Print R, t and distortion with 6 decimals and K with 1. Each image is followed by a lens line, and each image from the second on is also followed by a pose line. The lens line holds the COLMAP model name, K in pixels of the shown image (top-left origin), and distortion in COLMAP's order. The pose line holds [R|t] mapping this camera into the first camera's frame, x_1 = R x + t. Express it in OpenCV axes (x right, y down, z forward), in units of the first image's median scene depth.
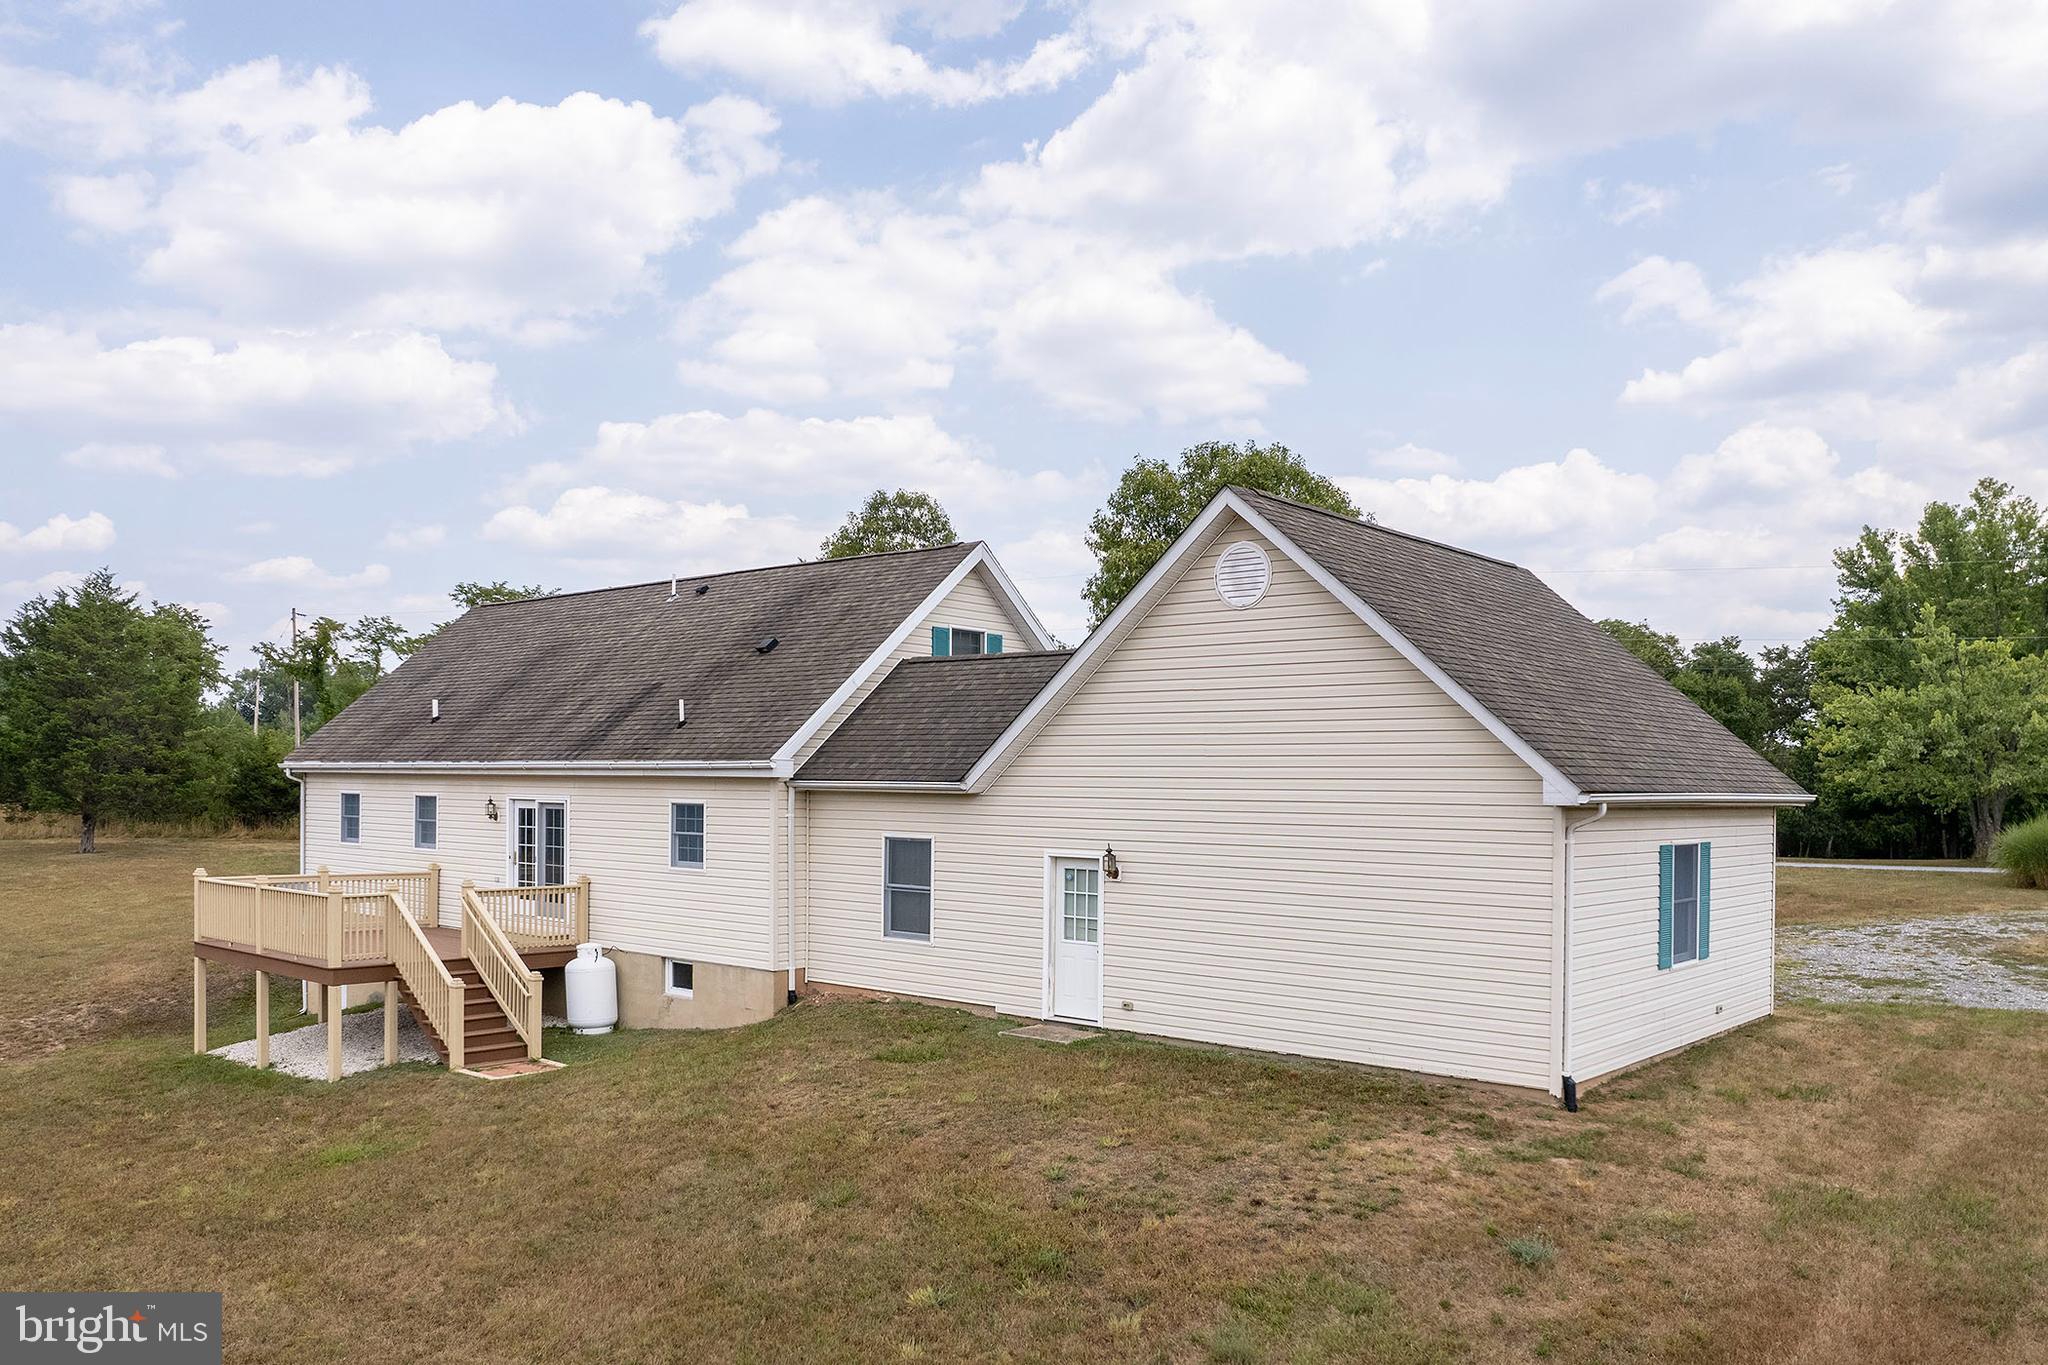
lens RADIAL K [[1536.3, 0, 1007.3], [0, 1536.3, 794.1], [0, 0, 1]] dist [-0.060266, 0.043171]
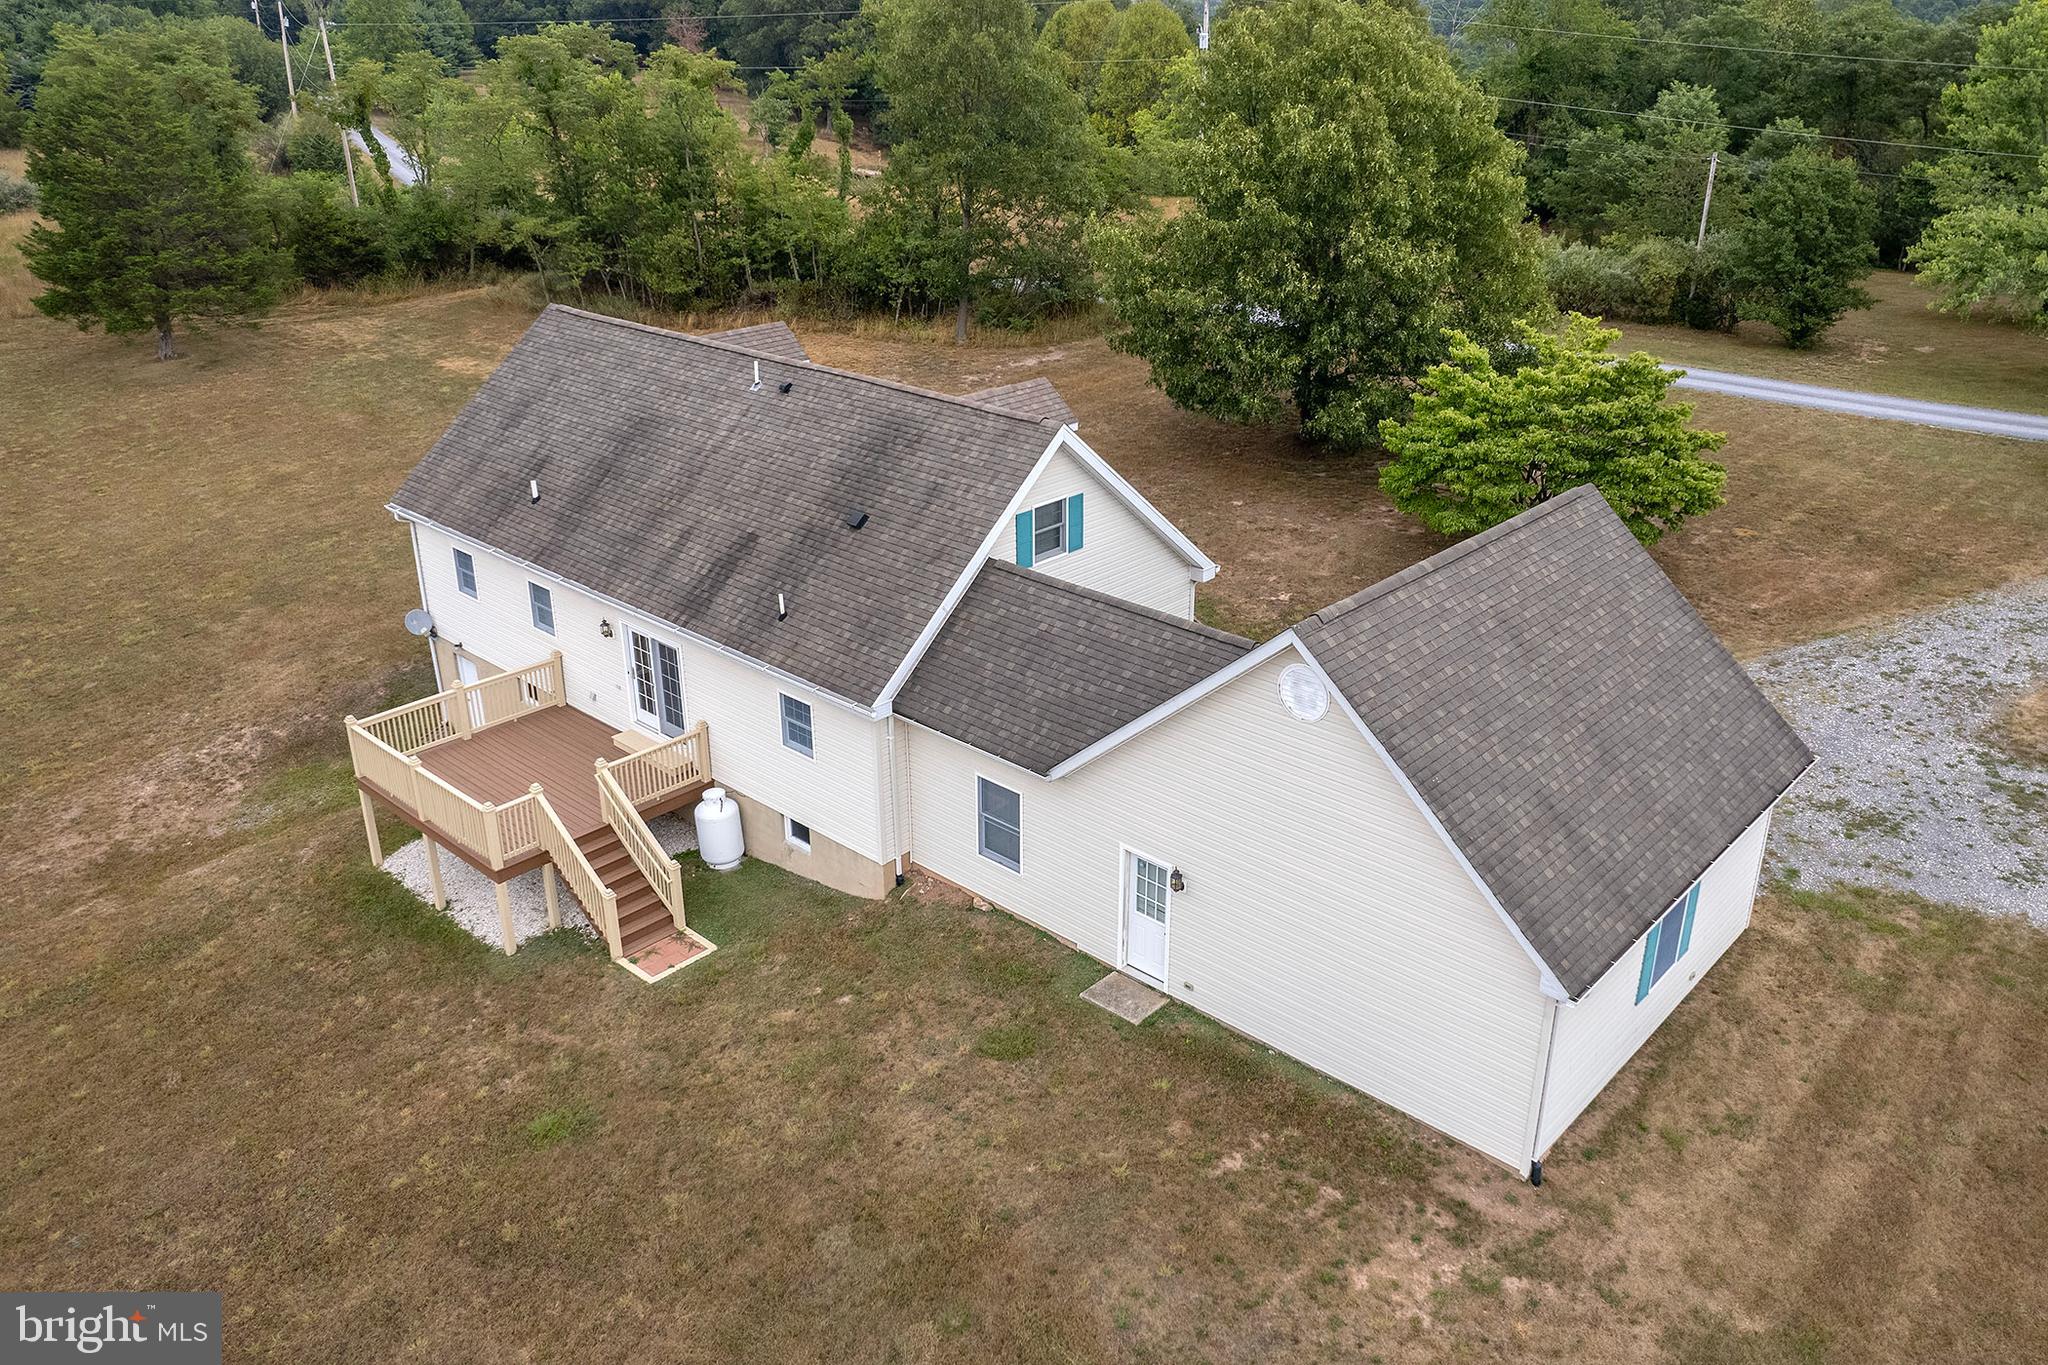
lens RADIAL K [[1510.2, 0, 1098.1], [0, 1510.2, 702.5], [0, 0, 1]] dist [-0.059810, 0.045236]
pose [[0.999979, 0.001646, 0.006254, 0.000536], [-0.003914, 0.923871, 0.382684, -0.402650], [-0.005148, -0.382700, 0.923858, 0.007608]]
